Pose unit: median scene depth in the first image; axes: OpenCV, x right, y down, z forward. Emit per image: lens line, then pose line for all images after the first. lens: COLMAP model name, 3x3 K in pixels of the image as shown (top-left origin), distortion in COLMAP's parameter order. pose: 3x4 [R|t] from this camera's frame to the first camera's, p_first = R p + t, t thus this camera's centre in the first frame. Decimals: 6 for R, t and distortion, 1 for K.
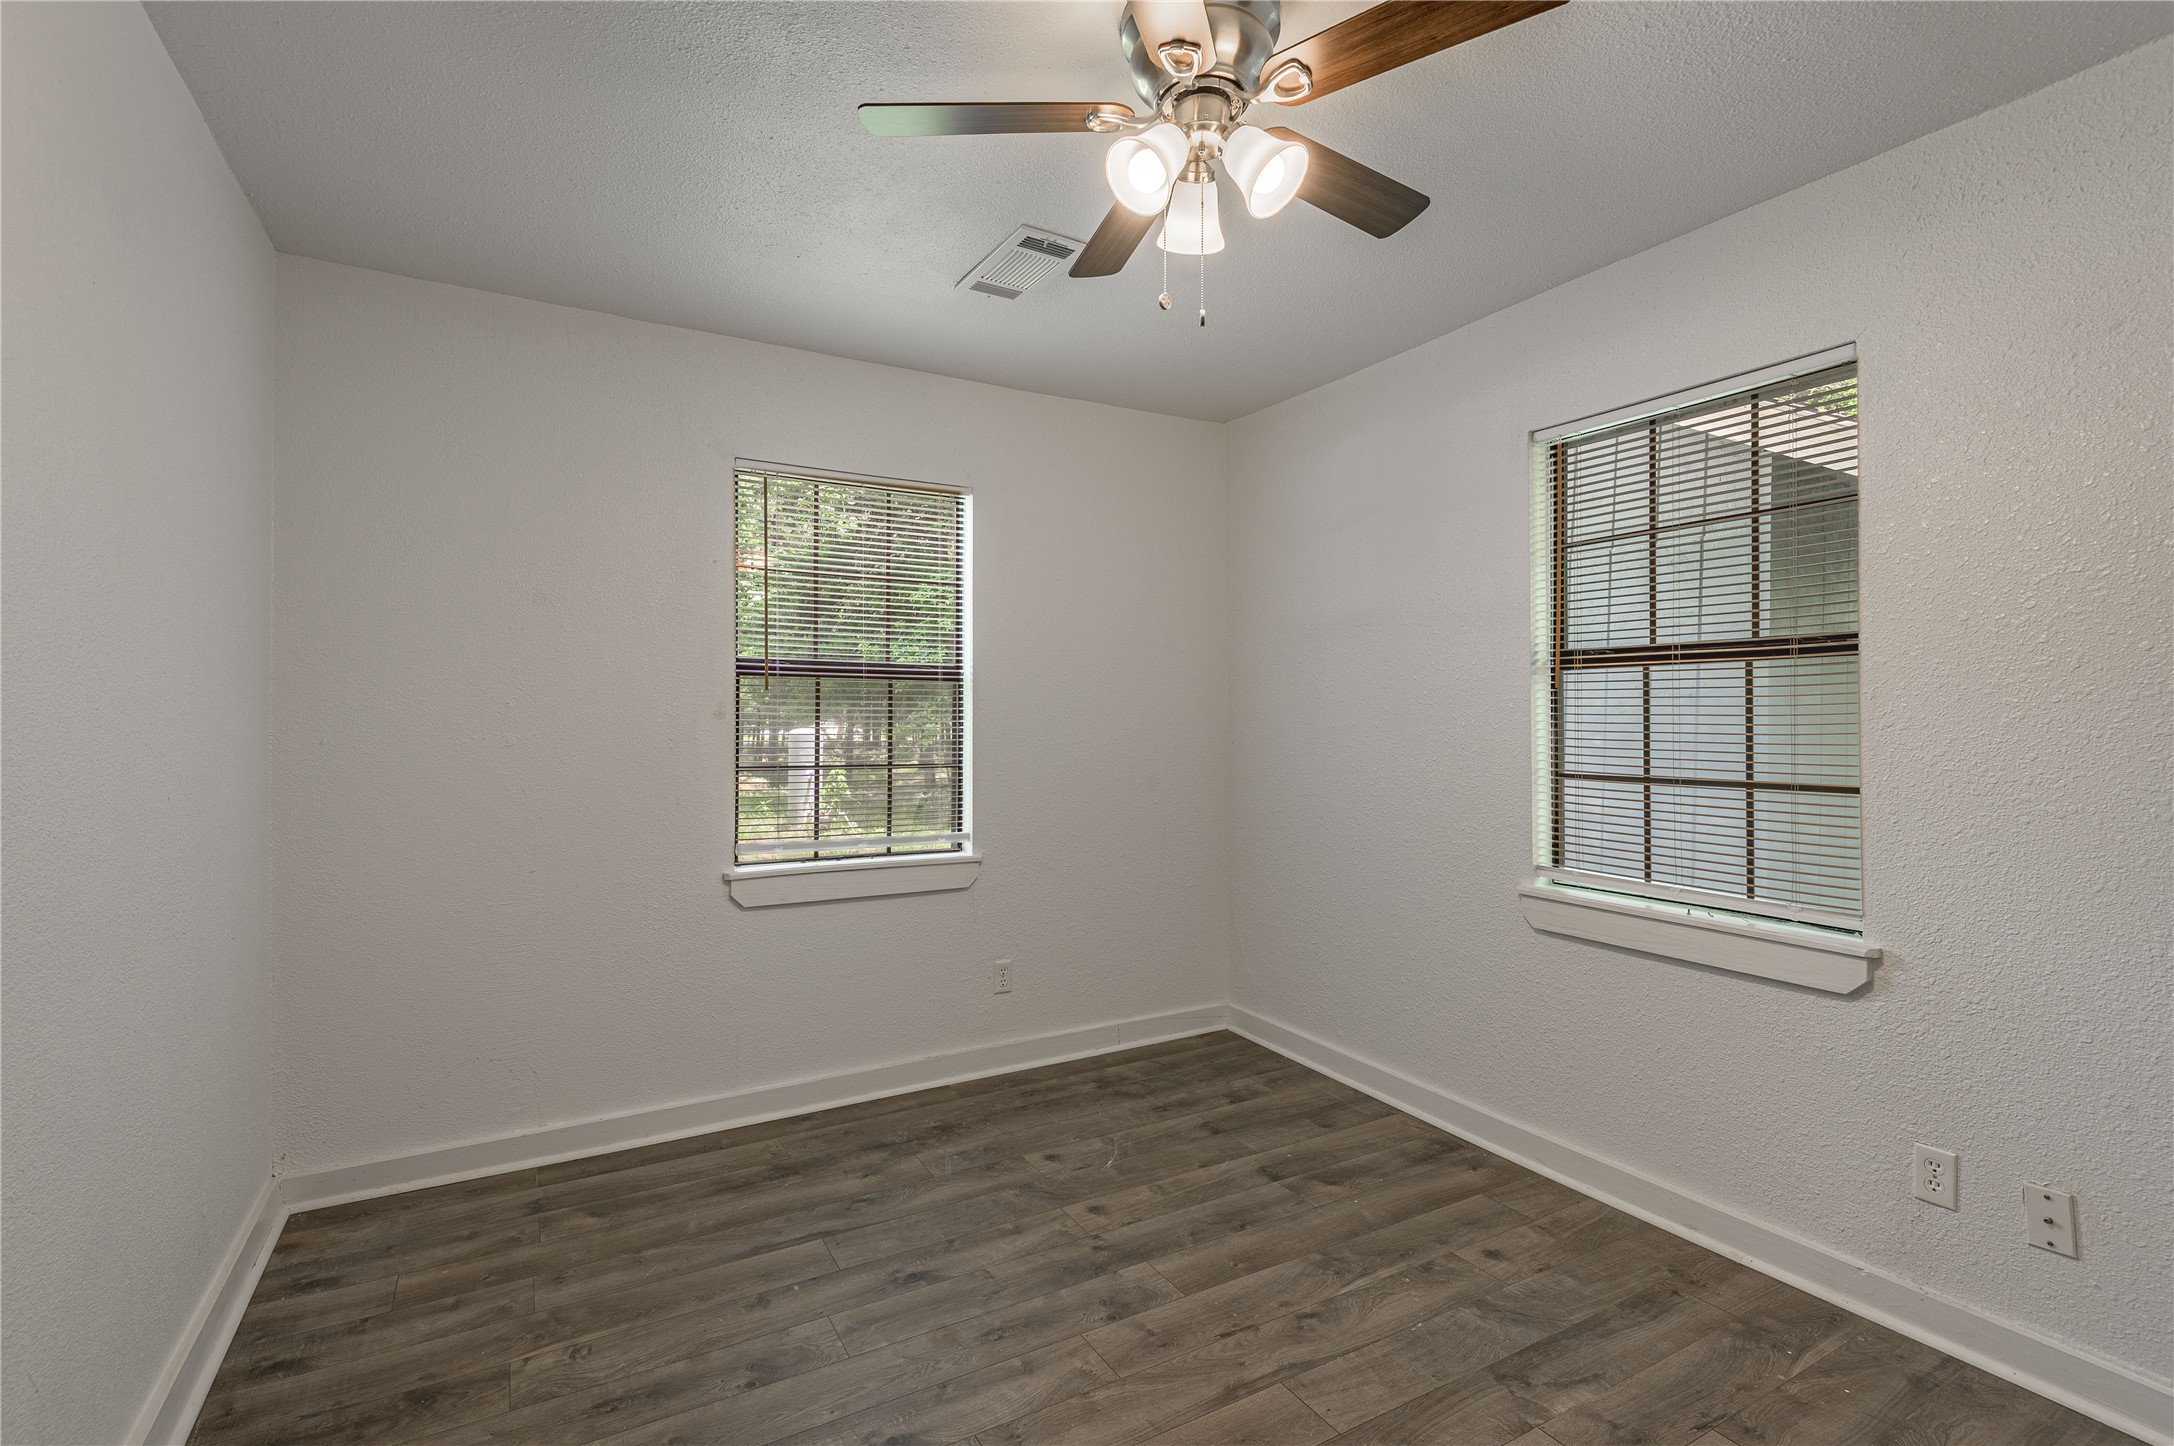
lens RADIAL K [[1018.0, 0, 1086.3], [0, 1018.0, 720.9], [0, 0, 1]] dist [0.034473, -0.019088]
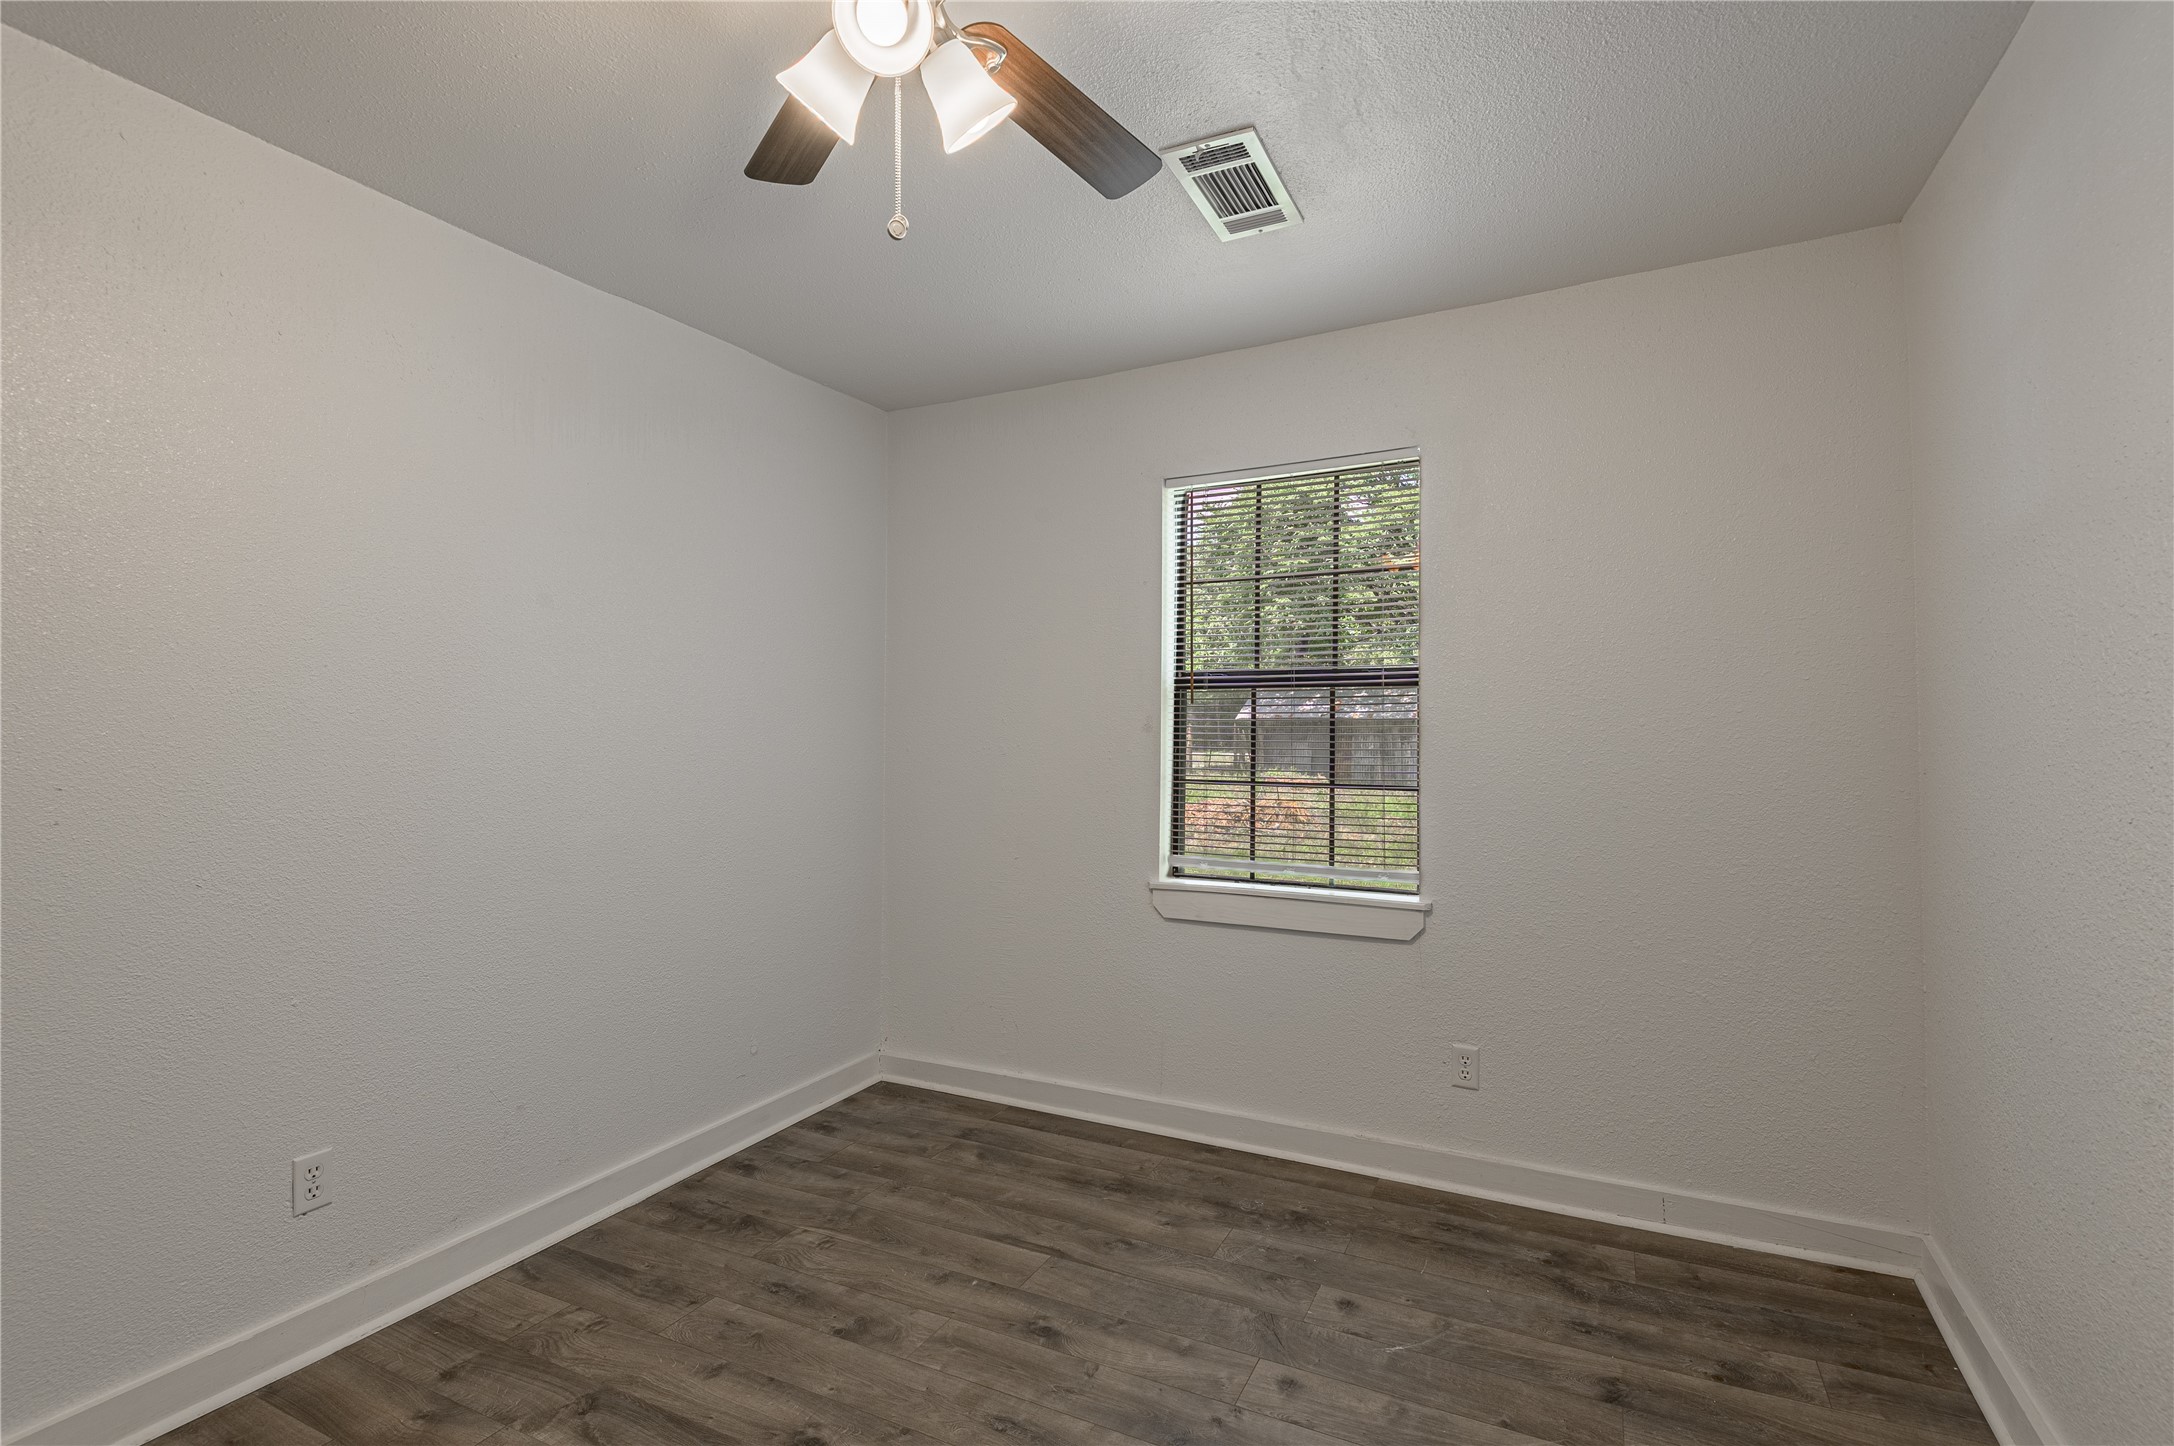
lens RADIAL K [[1018.0, 0, 1088.2], [0, 1018.0, 718.2], [0, 0, 1]] dist [0.034473, -0.019088]
pose [[0.552580, -0.010653, -0.833392, 0.523289], [-0.005404, 0.999851, -0.016364, 0.001937], [0.833442, 0.013546, 0.552441, 0.422646]]
